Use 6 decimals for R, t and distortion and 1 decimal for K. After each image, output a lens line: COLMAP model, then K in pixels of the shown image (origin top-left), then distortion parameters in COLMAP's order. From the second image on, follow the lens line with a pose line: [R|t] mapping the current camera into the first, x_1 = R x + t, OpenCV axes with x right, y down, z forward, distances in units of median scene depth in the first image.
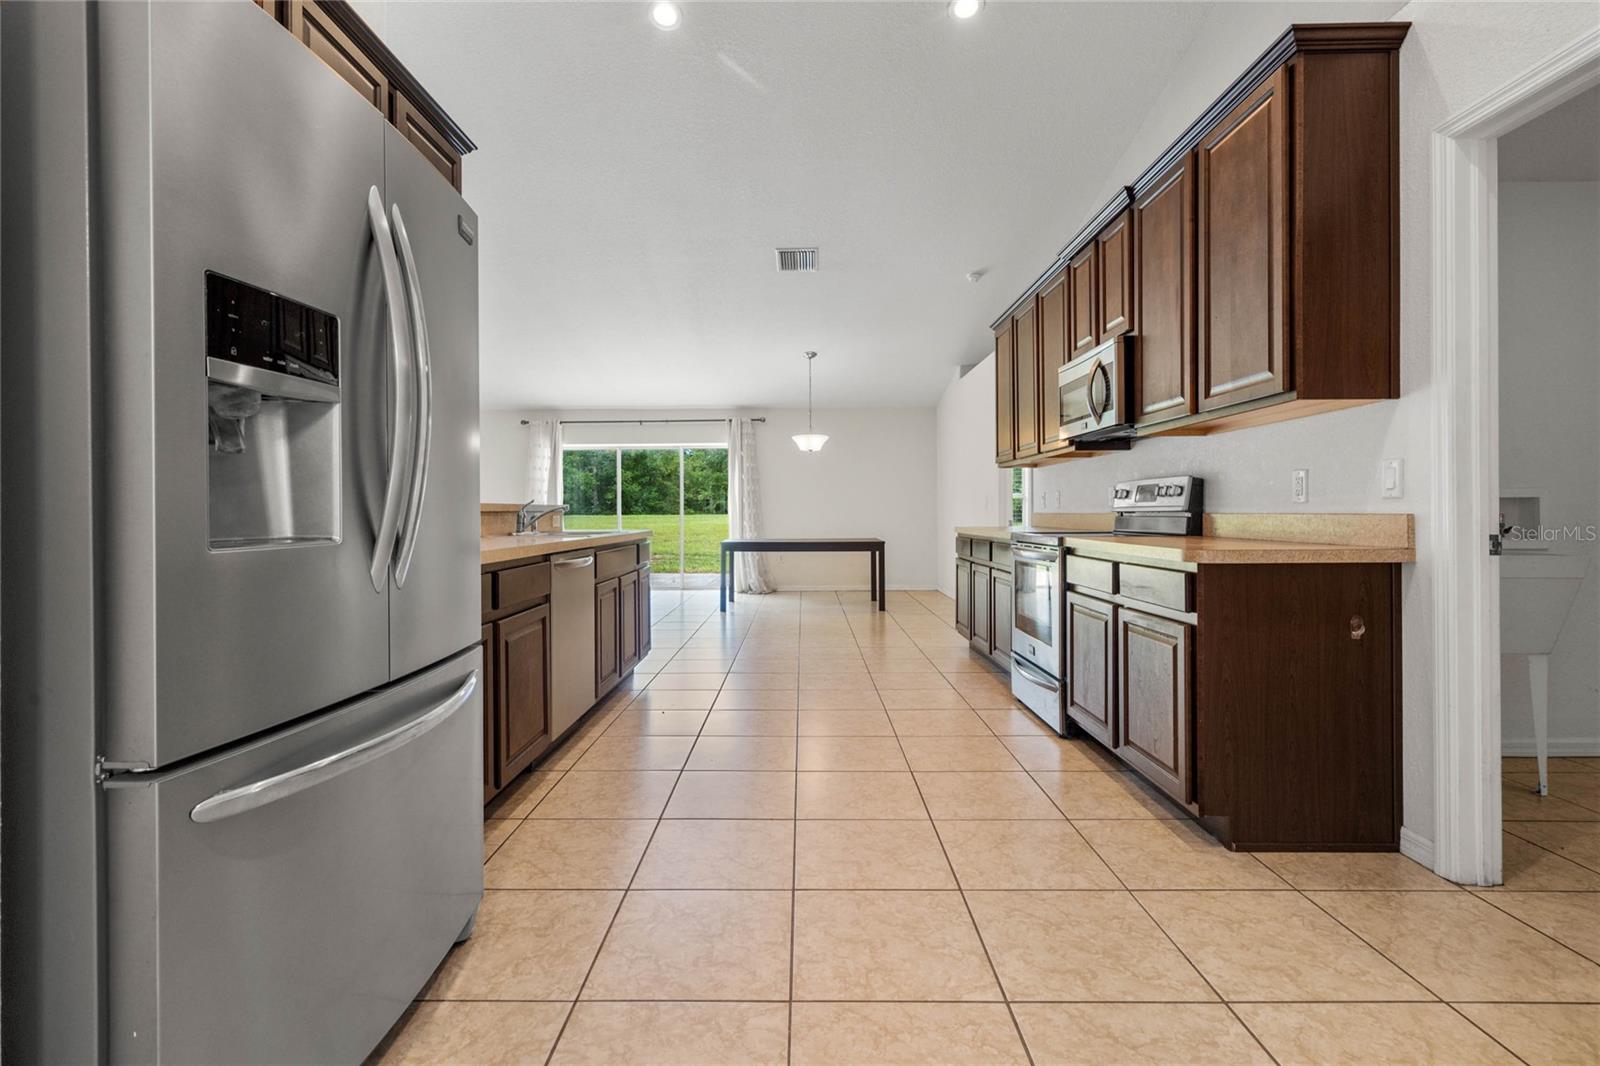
lens RADIAL K [[732.1, 0, 797.5], [0, 732.1, 501.9], [0, 0, 1]] dist [-0.017202, 0.000123]
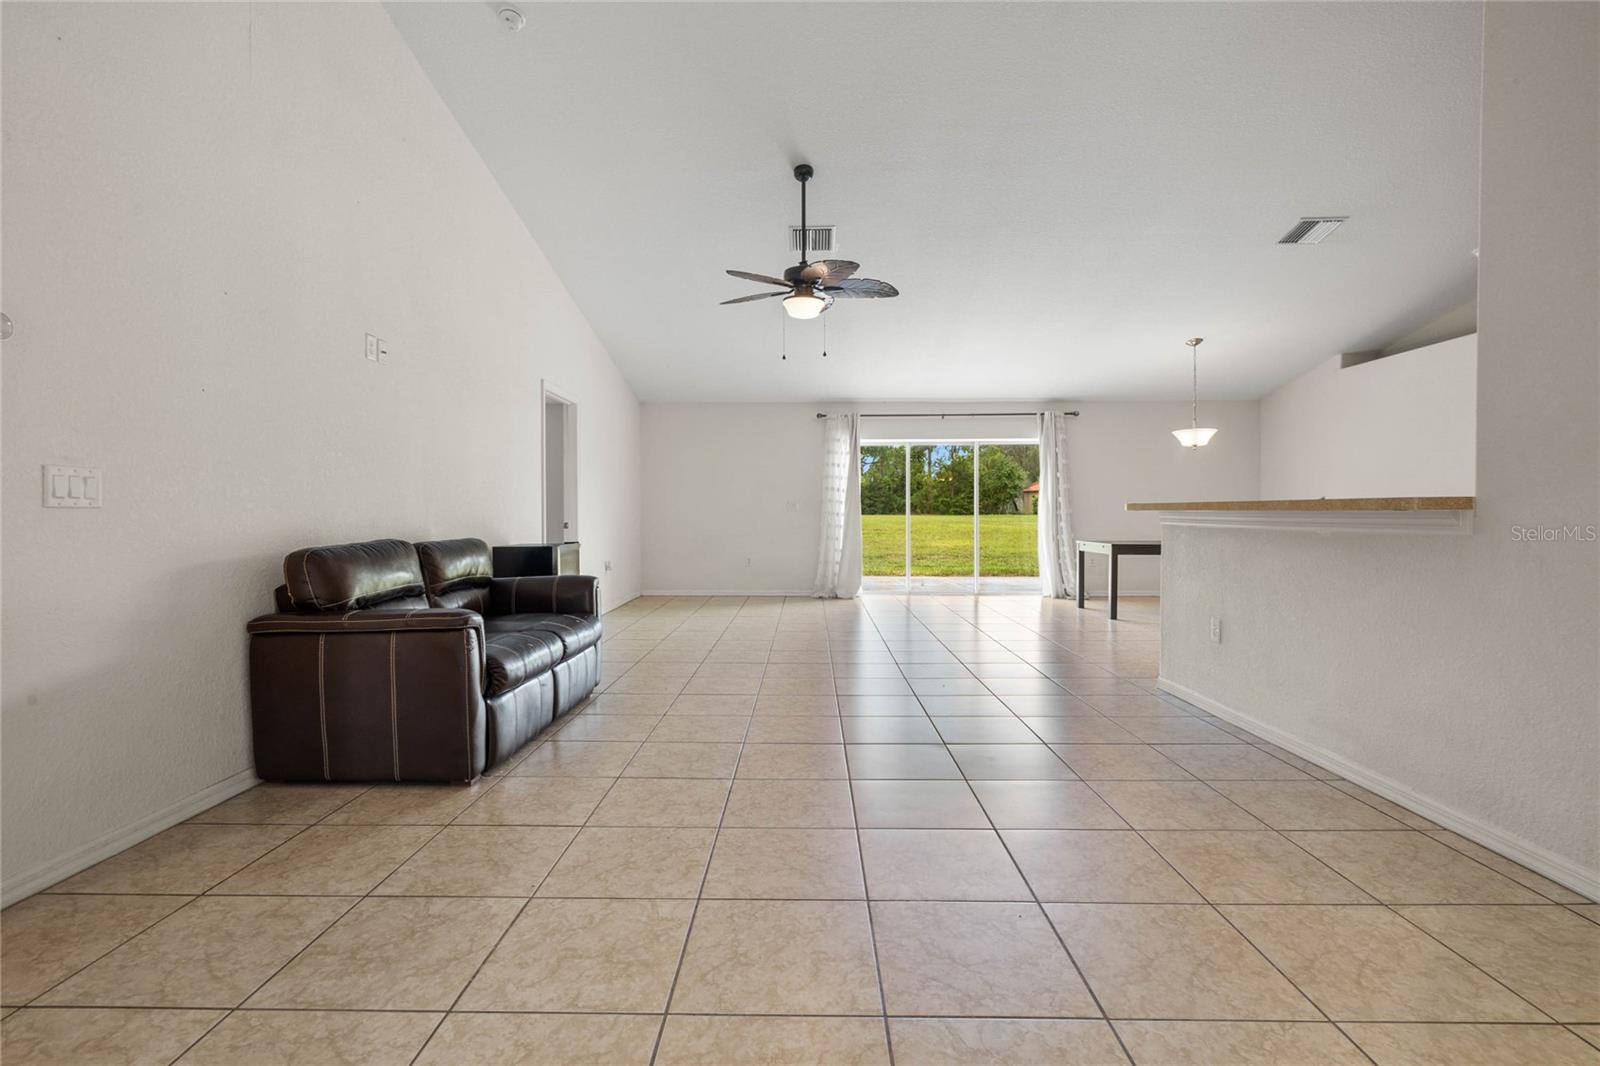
lens RADIAL K [[739.7, 0, 790.6], [0, 739.7, 509.6], [0, 0, 1]] dist [-0.000379, -0.000167]
pose [[0.999957, 0.003646, -0.008492, -0.623061], [-0.003574, 0.999958, 0.008482, 0.005621], [0.008523, -0.008451, 0.999928, 0.078726]]
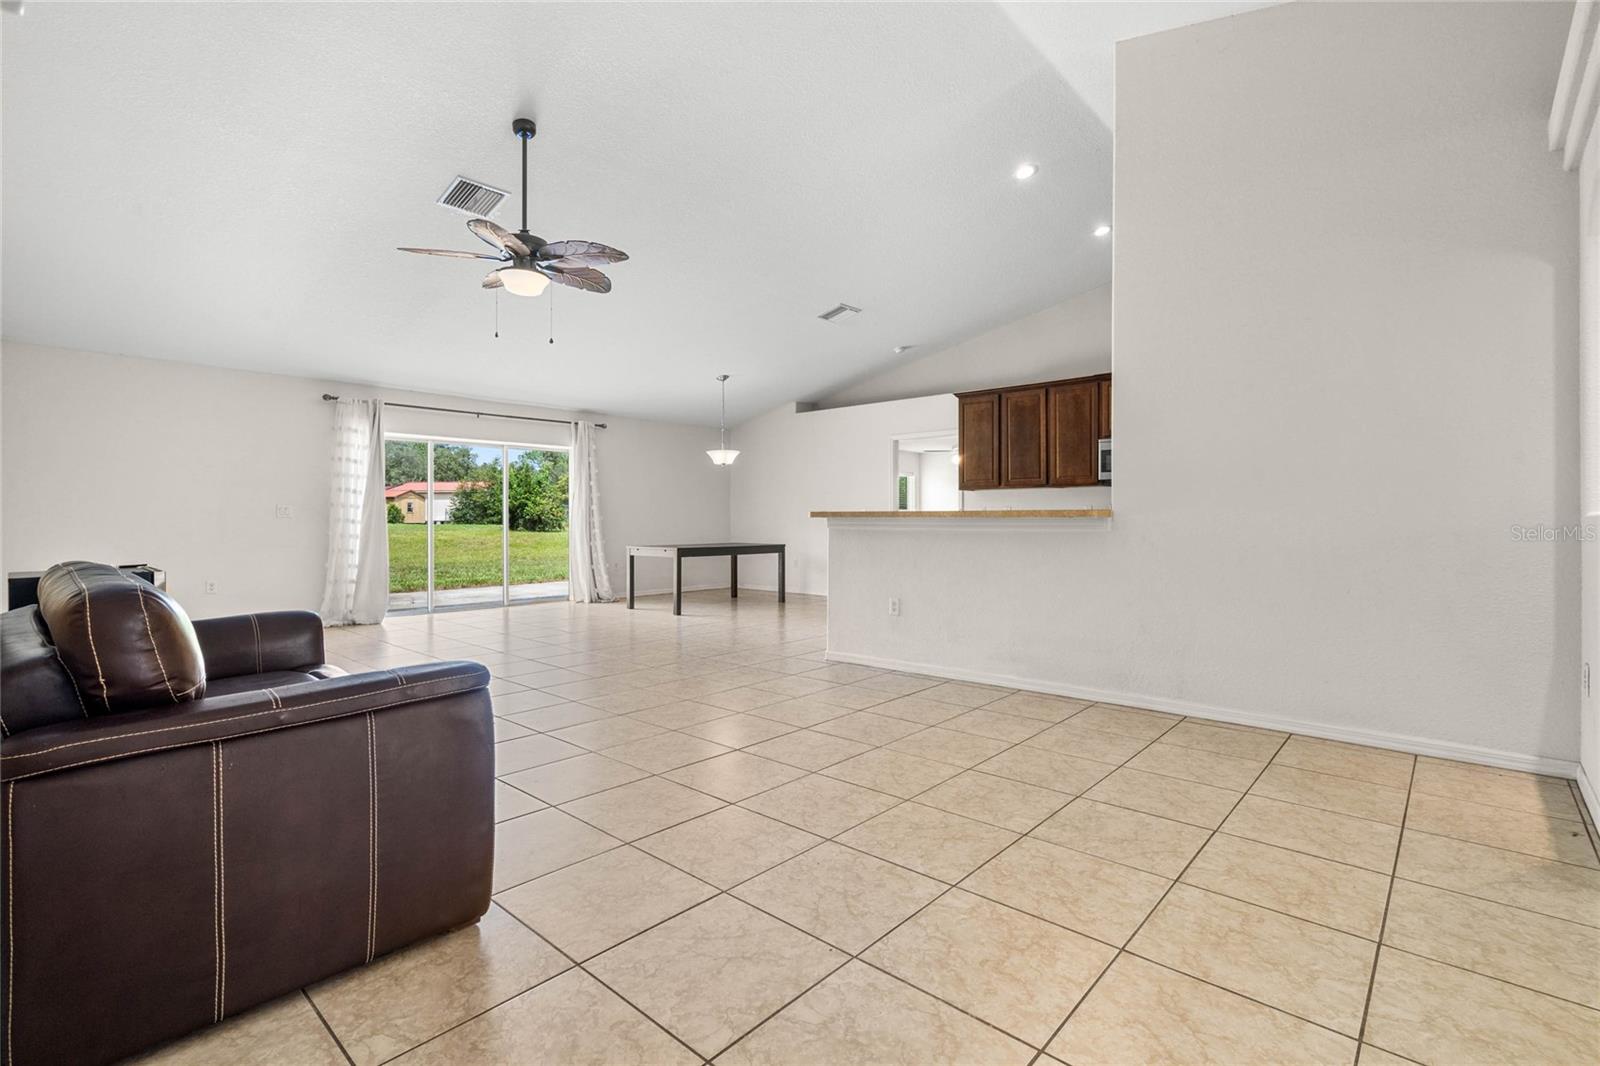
lens RADIAL K [[737.3, 0, 796.6], [0, 737.3, 510.6], [0, 0, 1]] dist [-0.000507, 0.000302]
pose [[0.662119, 0.014564, 0.749257, -0.955704], [-0.012478, 0.999887, -0.008409, 0.010611], [-0.749295, -0.003781, 0.662226, 0.225895]]
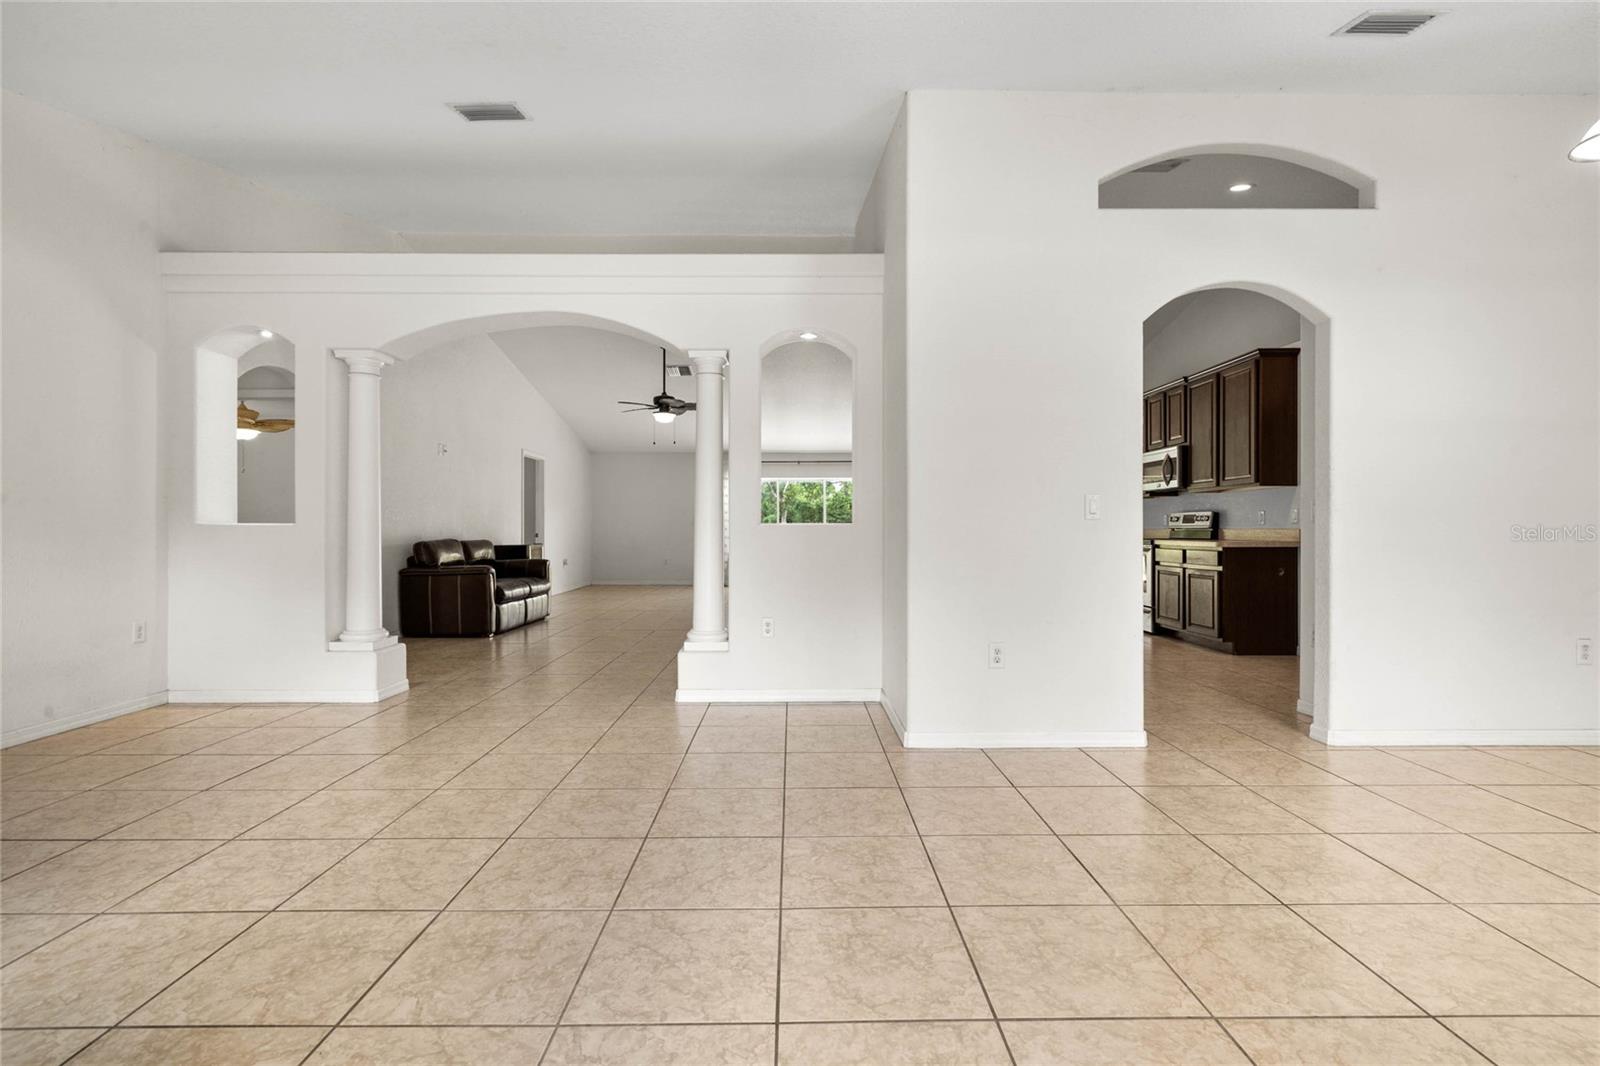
lens RADIAL K [[737.3, 0, 796.6], [0, 737.3, 510.6], [0, 0, 1]] dist [-0.000507, 0.000302]
pose [[0.999774, 0.007315, 0.019953, -0.381799], [-0.007064, 0.999896, -0.012593, -0.001401], [-0.020043, 0.012450, 0.999722, -0.598873]]
